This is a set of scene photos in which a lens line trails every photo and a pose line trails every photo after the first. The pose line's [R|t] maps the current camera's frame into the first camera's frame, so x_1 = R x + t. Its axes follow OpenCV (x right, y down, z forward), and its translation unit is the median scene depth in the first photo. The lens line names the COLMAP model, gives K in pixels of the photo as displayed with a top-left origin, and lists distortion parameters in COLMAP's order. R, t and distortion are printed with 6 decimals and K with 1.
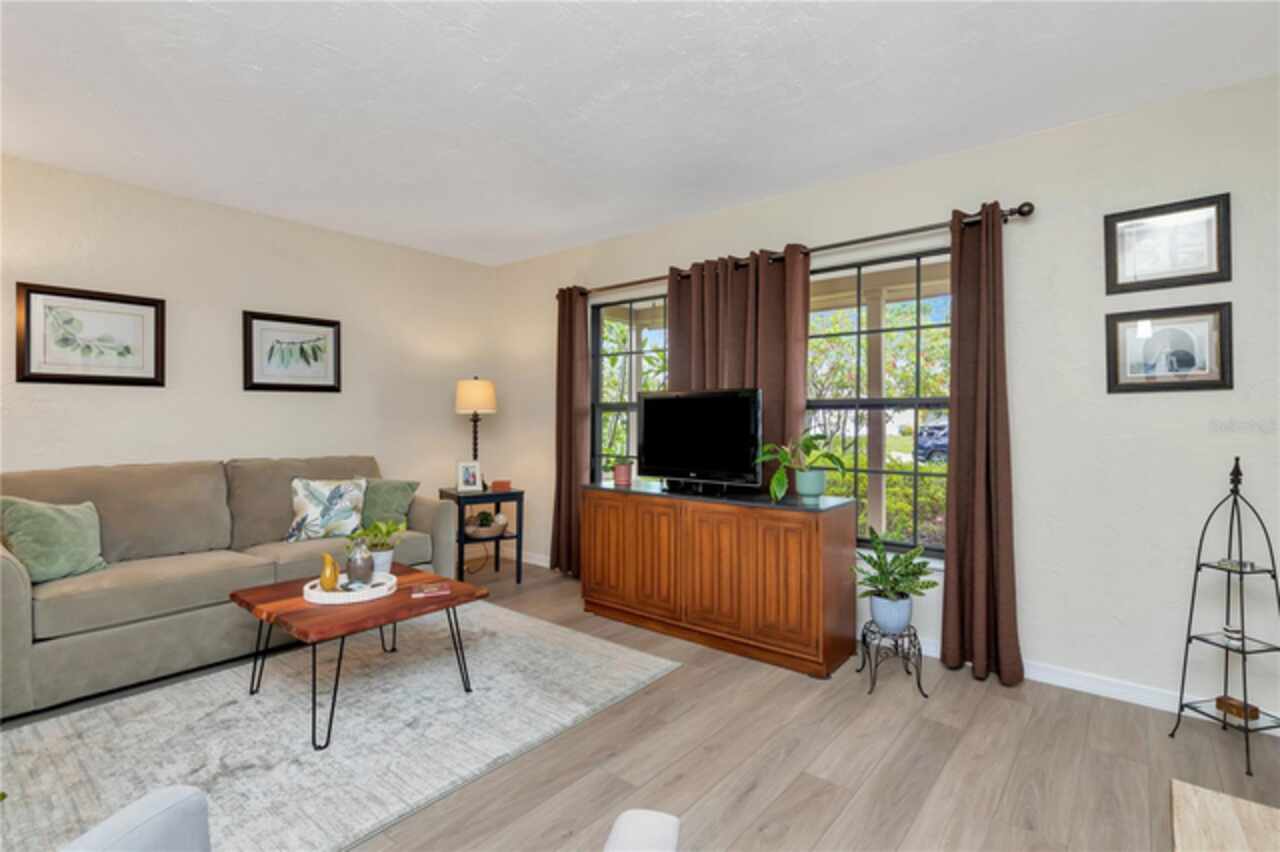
lens RADIAL K [[606.3, 0, 637.6], [0, 606.3, 410.5], [0, 0, 1]] dist [0.003921, 0.000850]
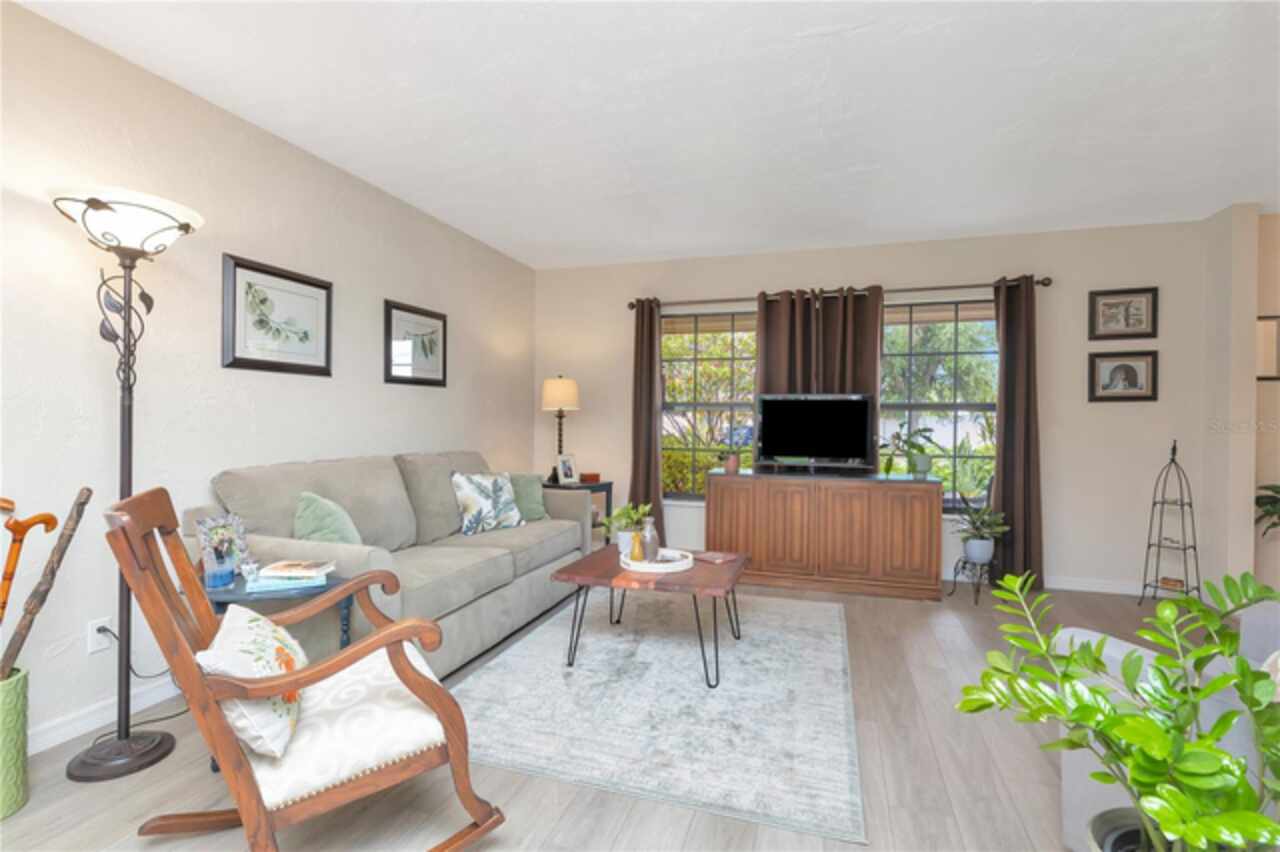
lens RADIAL K [[589.4, 0, 640.2], [0, 589.4, 420.8], [0, 0, 1]] dist [-0.000229, 0.000033]
pose [[0.929836, 0.006471, 0.367917, -0.693407], [-0.011557, 0.999866, 0.011620, 0.012668], [-0.367792, -0.015057, 0.929786, -0.010518]]
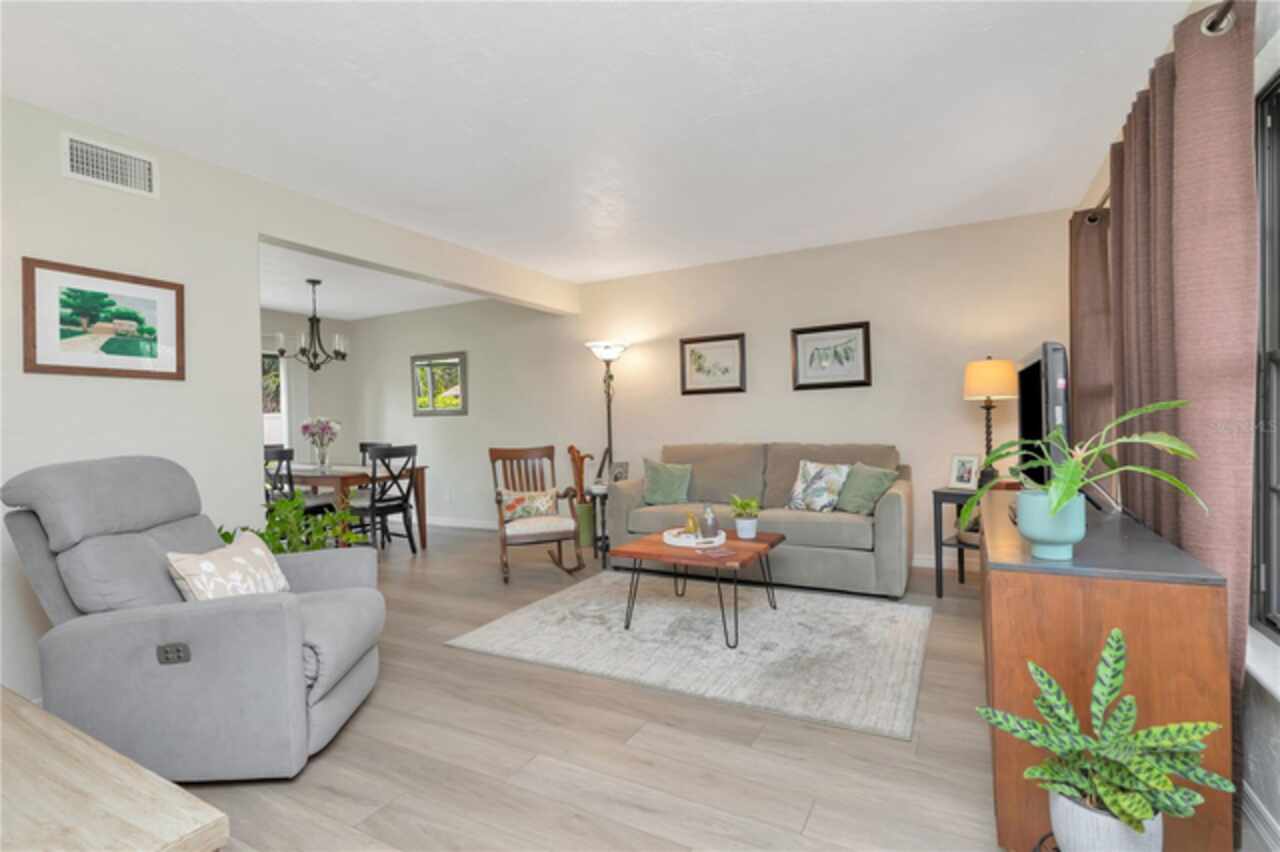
lens RADIAL K [[602.6, 0, 651.8], [0, 602.6, 424.9], [0, 0, 1]] dist [-0.000082, -0.000035]
pose [[0.207018, -0.002401, -0.978334, 0.619944], [0.036296, 0.999327, 0.005228, 0.024955], [0.977664, -0.036592, 0.206966, 0.488121]]
